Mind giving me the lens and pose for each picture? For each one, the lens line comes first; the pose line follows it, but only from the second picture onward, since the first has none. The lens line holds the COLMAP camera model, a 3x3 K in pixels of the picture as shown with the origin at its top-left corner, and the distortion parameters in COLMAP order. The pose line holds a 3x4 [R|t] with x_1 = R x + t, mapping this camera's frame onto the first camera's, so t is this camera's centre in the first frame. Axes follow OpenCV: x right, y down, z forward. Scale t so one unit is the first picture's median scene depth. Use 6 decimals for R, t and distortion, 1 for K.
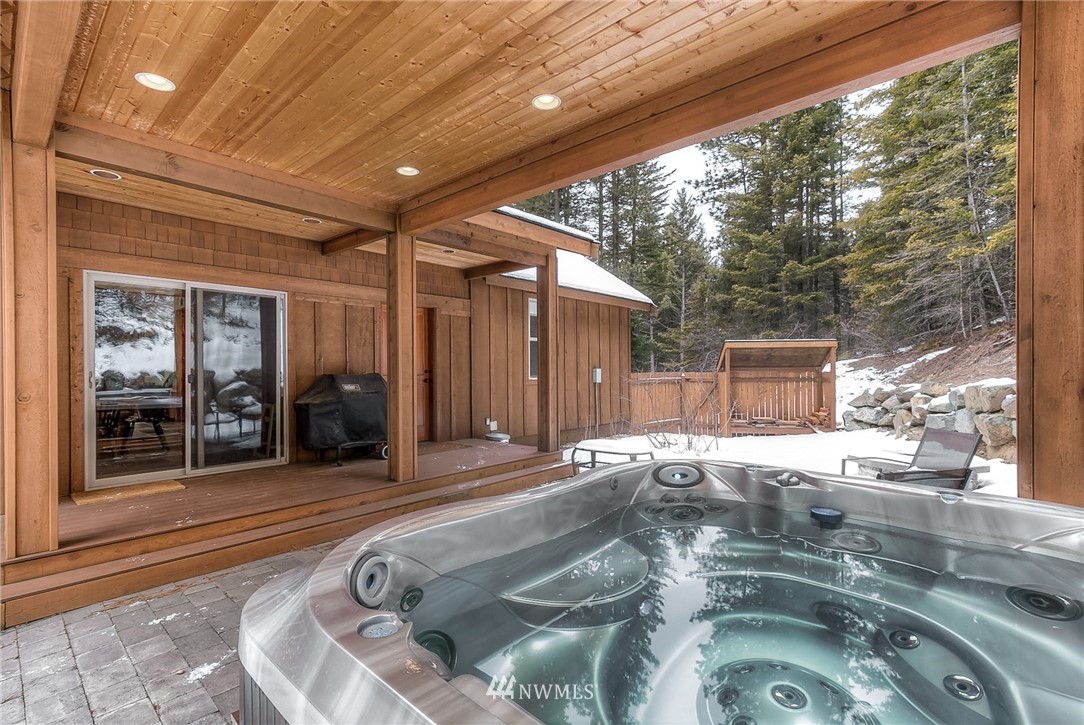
lens RADIAL K [[499.2, 0, 541.6], [0, 499.2, 365.9], [0, 0, 1]] dist [0.001424, 0.001366]
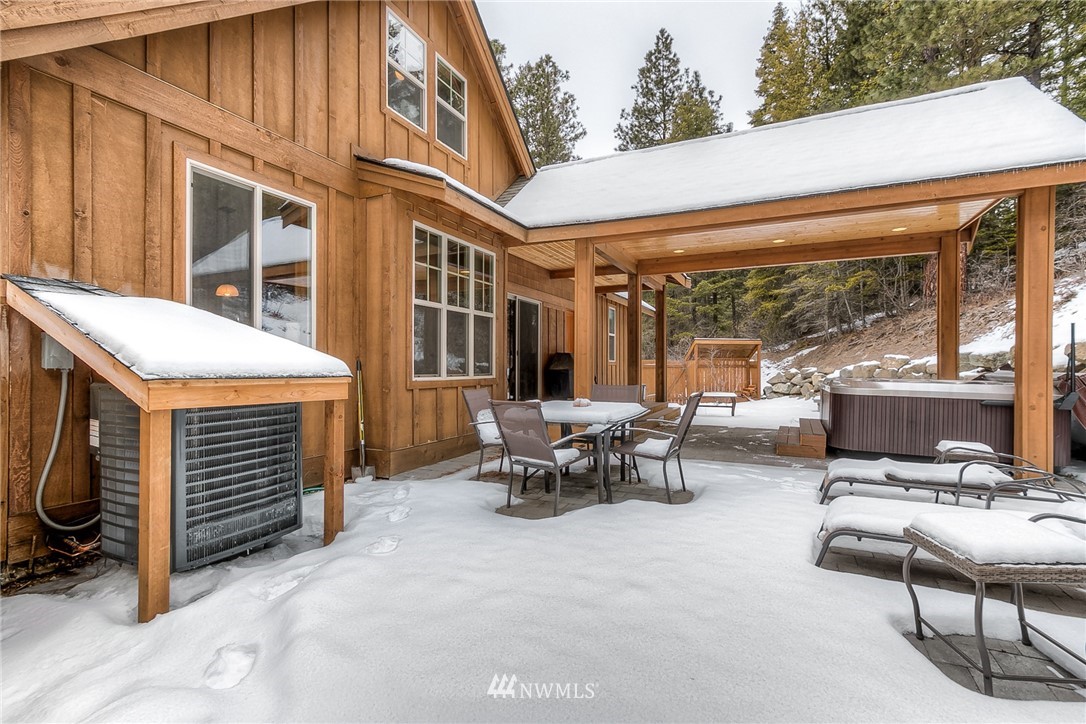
lens RADIAL K [[500.2, 0, 542.4], [0, 500.2, 364.8], [0, 0, 1]] dist [0.001424, 0.001366]
pose [[0.957955, 0.008128, 0.286803, -0.481386], [-0.008925, 0.999959, 0.001470, 0.028089], [-0.286780, -0.003968, 0.957988, -0.265585]]
